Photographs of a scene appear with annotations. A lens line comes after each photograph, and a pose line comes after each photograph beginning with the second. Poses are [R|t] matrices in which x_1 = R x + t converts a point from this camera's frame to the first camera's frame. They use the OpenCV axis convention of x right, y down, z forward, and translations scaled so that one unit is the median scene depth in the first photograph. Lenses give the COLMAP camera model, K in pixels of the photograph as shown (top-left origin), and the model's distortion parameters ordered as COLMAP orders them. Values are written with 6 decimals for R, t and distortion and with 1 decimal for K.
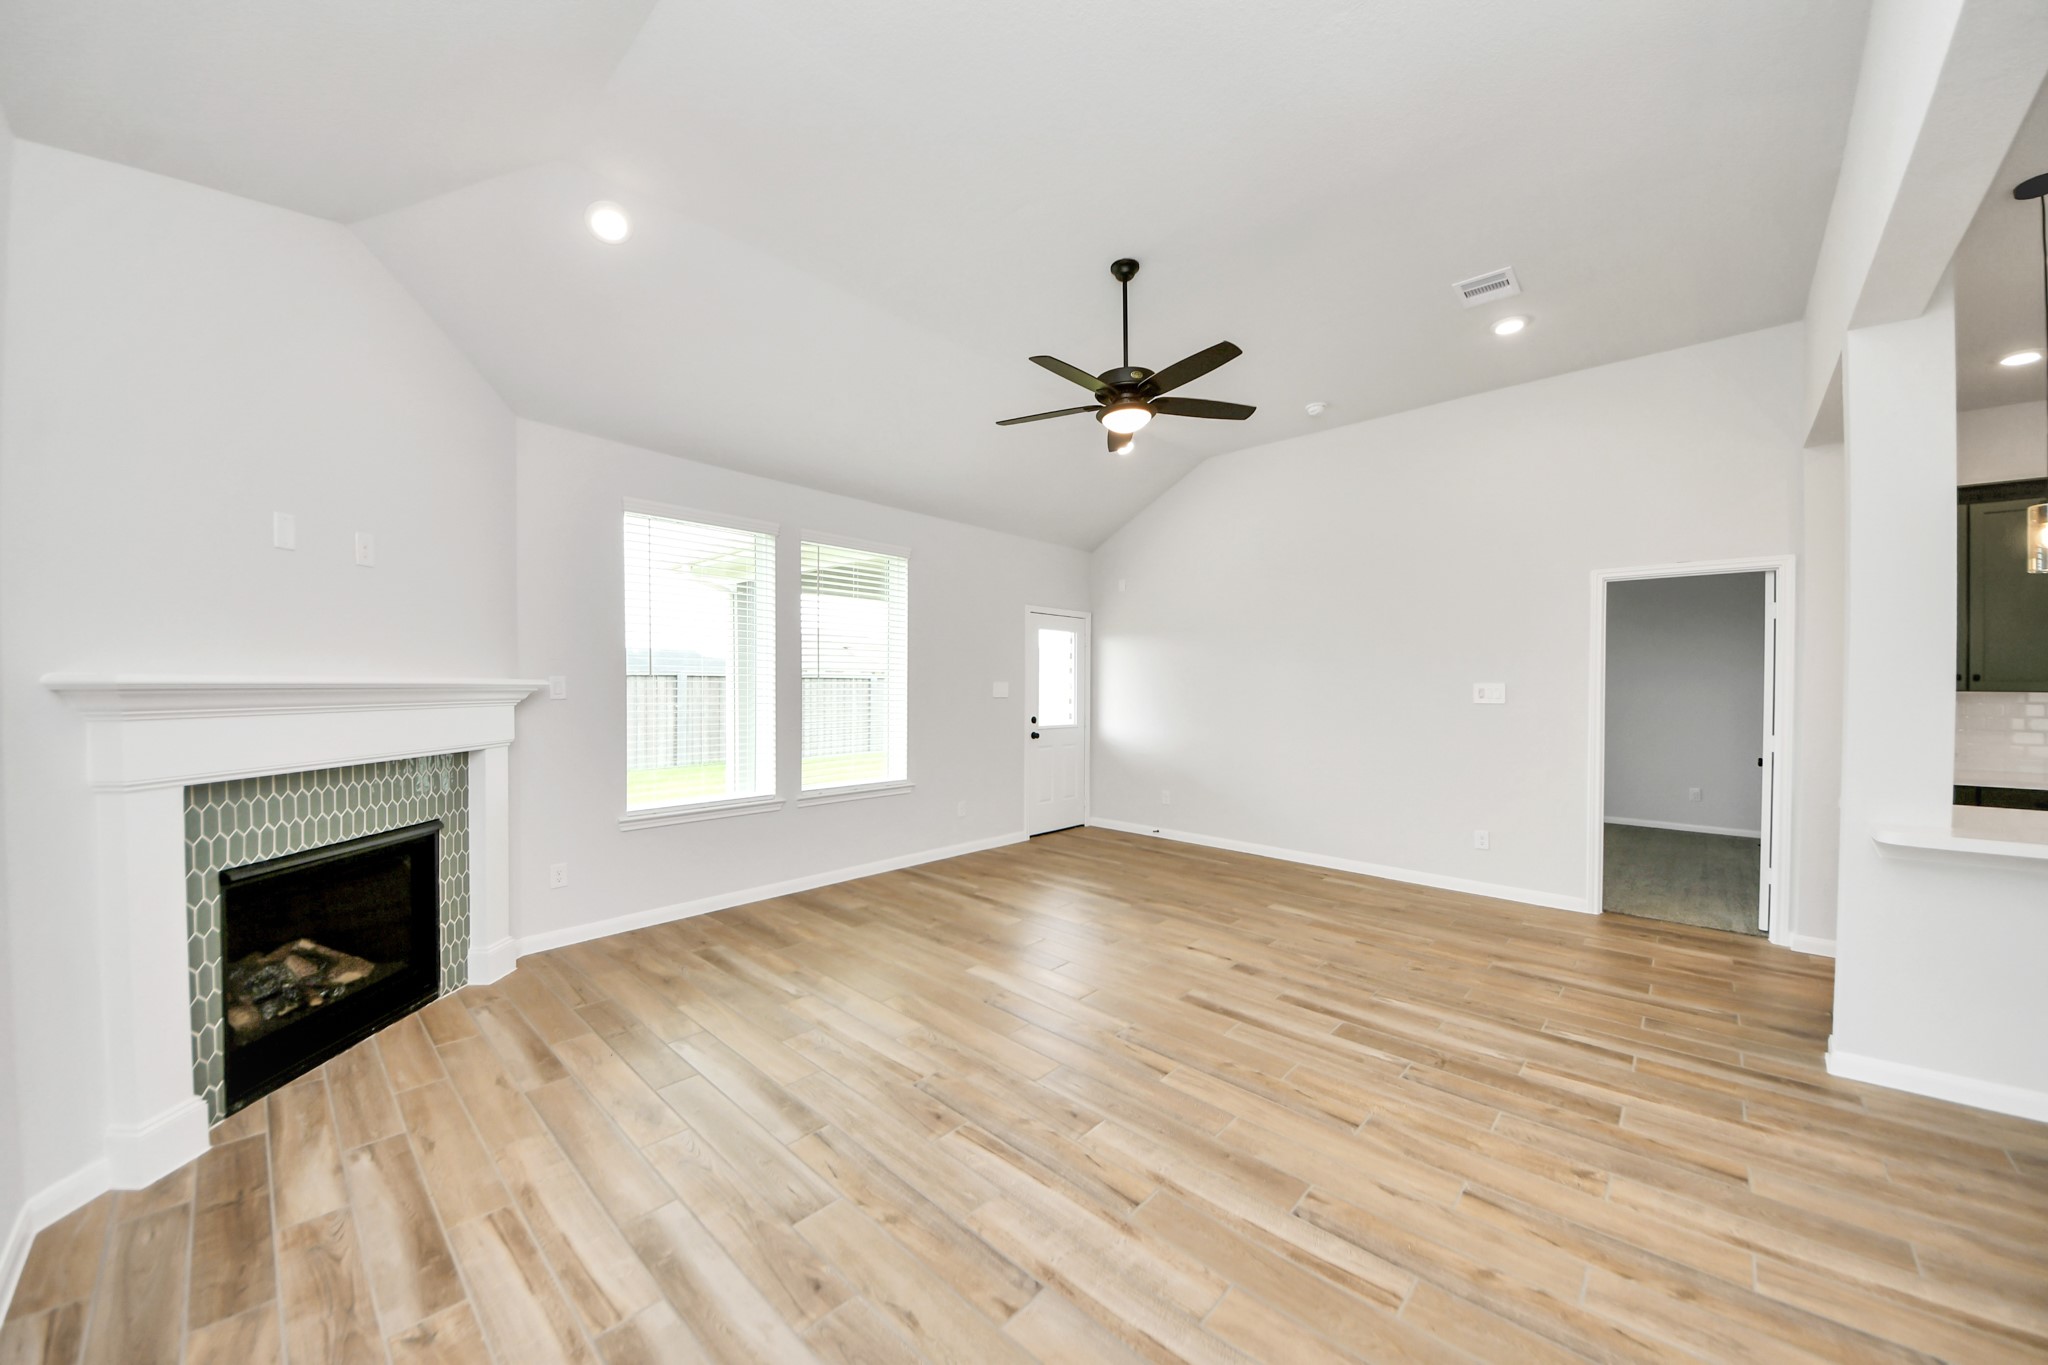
lens RADIAL K [[720.8, 0, 1022.4], [0, 720.8, 692.0], [0, 0, 1]] dist [0.036888, -0.026230]
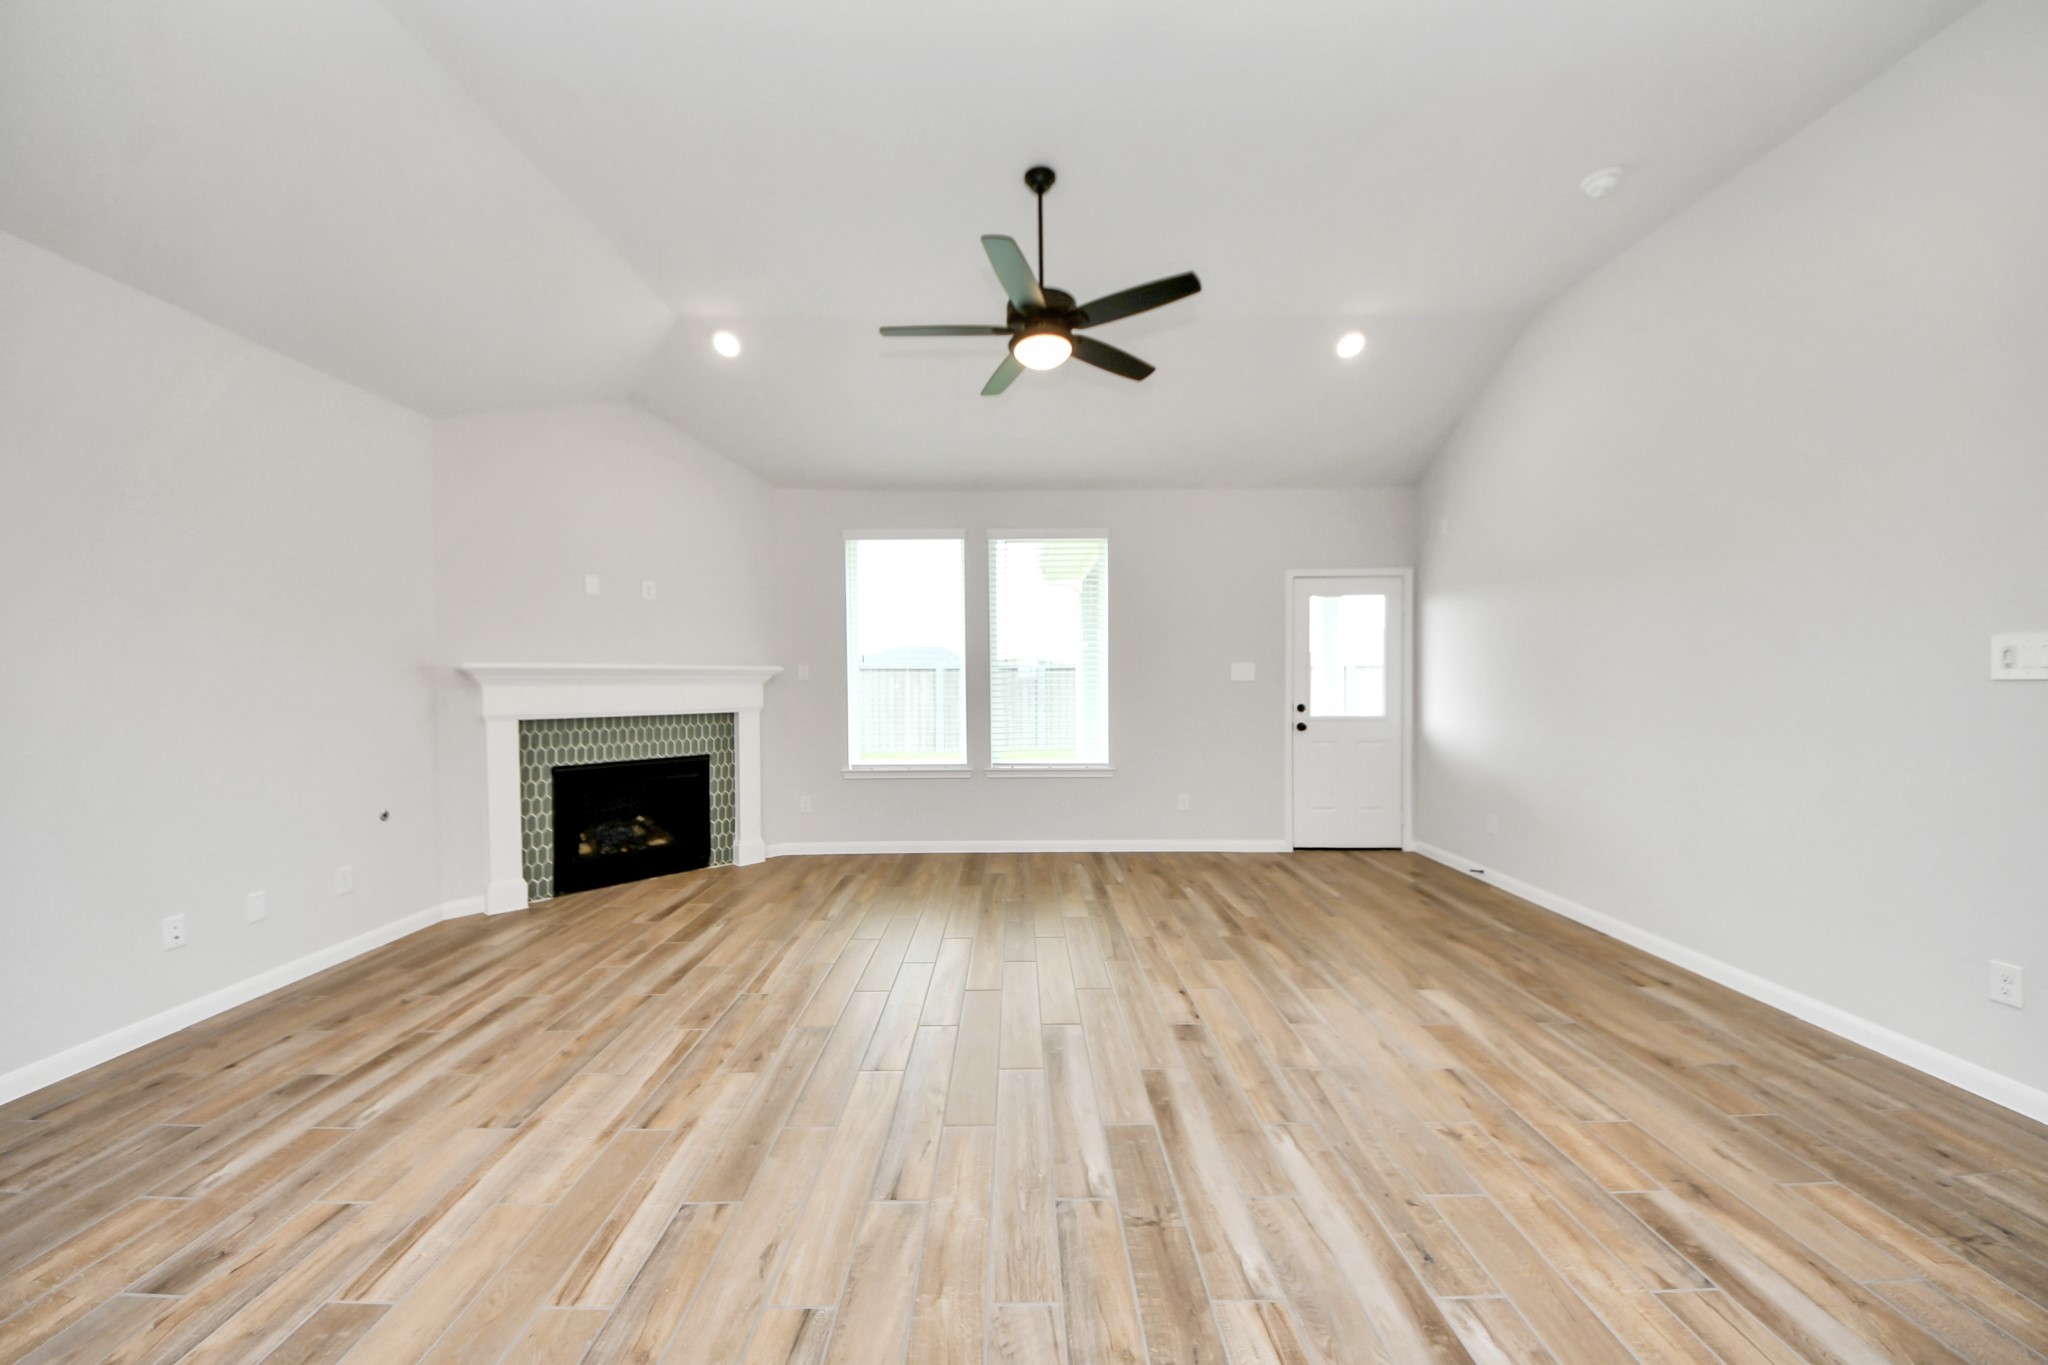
lens RADIAL K [[720.8, 0, 1022.4], [0, 720.8, 692.0], [0, 0, 1]] dist [0.036888, -0.026230]
pose [[0.693441, 0.005525, -0.720492, 0.774934], [0.002048, 0.999951, 0.009640, 0.023292], [0.720510, -0.008160, 0.693396, 0.380551]]
